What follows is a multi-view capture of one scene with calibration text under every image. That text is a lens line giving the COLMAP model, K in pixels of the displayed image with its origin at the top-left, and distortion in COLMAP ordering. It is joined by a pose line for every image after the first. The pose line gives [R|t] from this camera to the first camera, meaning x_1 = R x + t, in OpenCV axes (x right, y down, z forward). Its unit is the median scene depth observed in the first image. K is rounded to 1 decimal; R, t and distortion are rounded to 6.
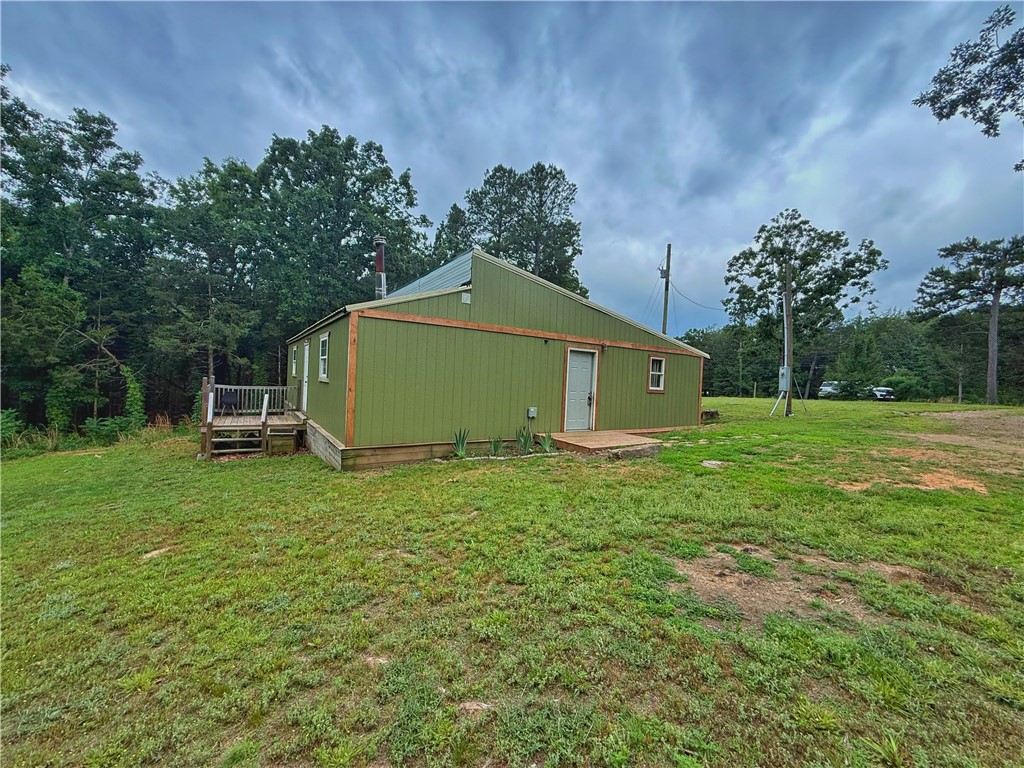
lens RADIAL K [[410.0, 0, 510.6], [0, 410.0, 382.6], [0, 0, 1]] dist [0.000390, -0.000496]
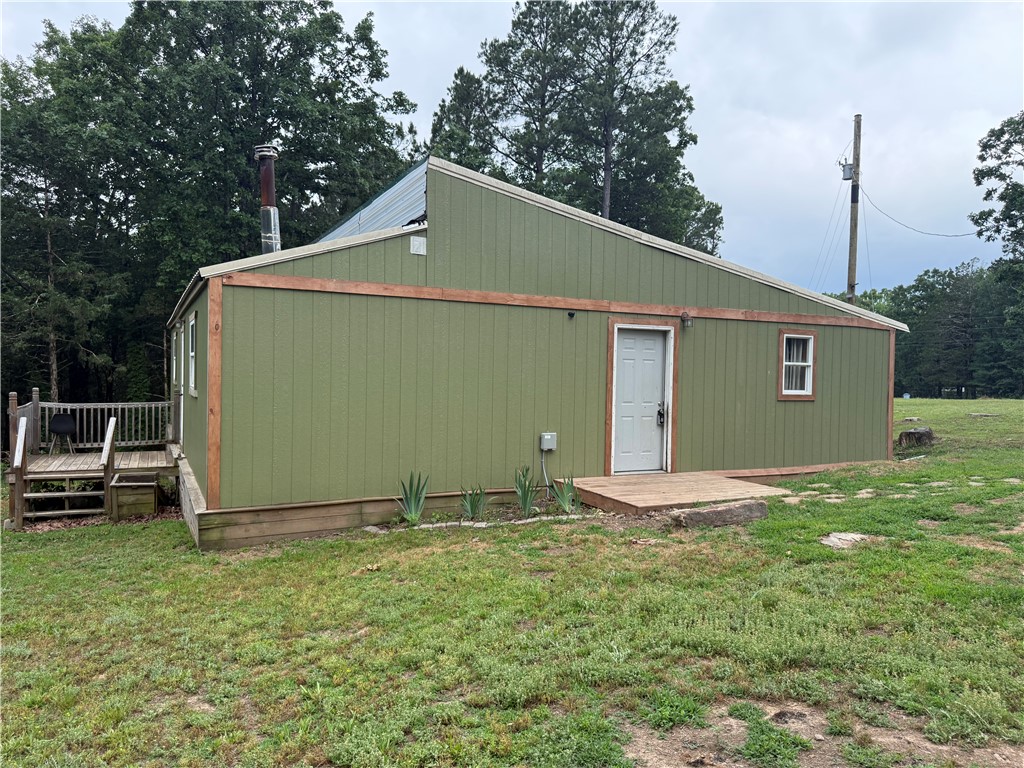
lens RADIAL K [[727.9, 0, 512.0], [0, 727.9, 384.0], [0, 0, 1]] dist [0.053352, -0.069466]
pose [[0.993644, -0.023751, -0.110032, 0.056511], [0.024405, 0.999692, 0.004606, -0.006121], [0.109888, -0.007262, 0.993917, 0.001651]]
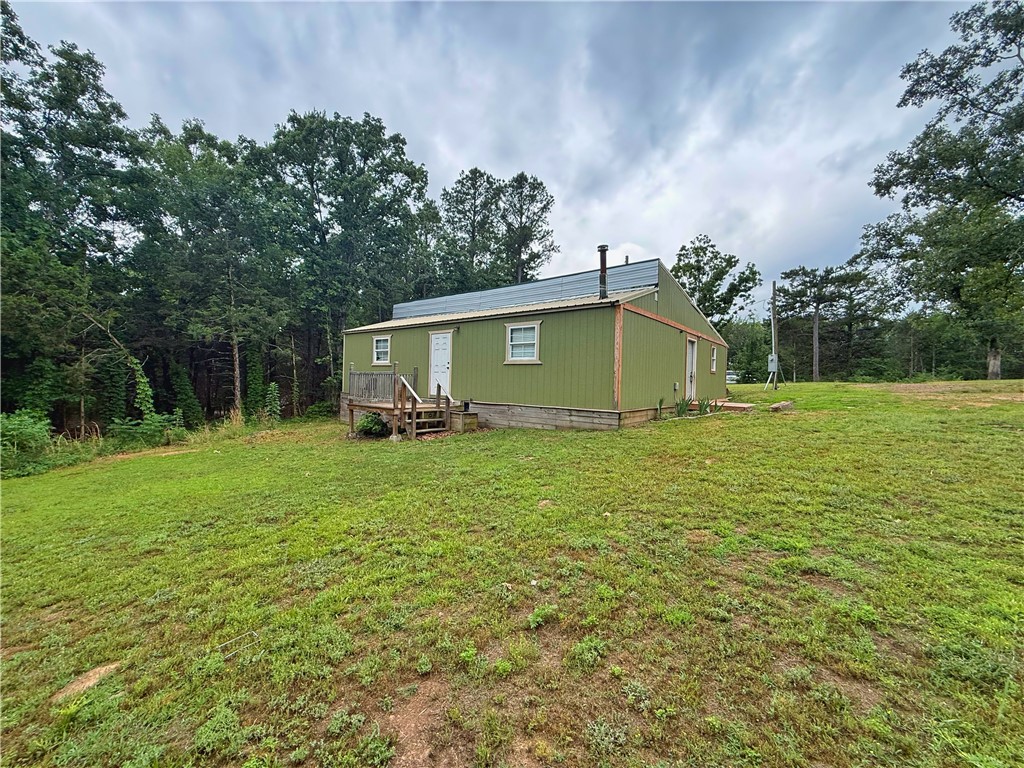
lens RADIAL K [[410.0, 0, 510.6], [0, 410.0, 382.6], [0, 0, 1]] dist [0.000390, -0.000496]
pose [[0.953256, -0.020739, 0.301450, -0.413977], [0.019679, 0.999785, 0.006555, 0.020783], [-0.301521, -0.000316, 0.953460, -0.042812]]
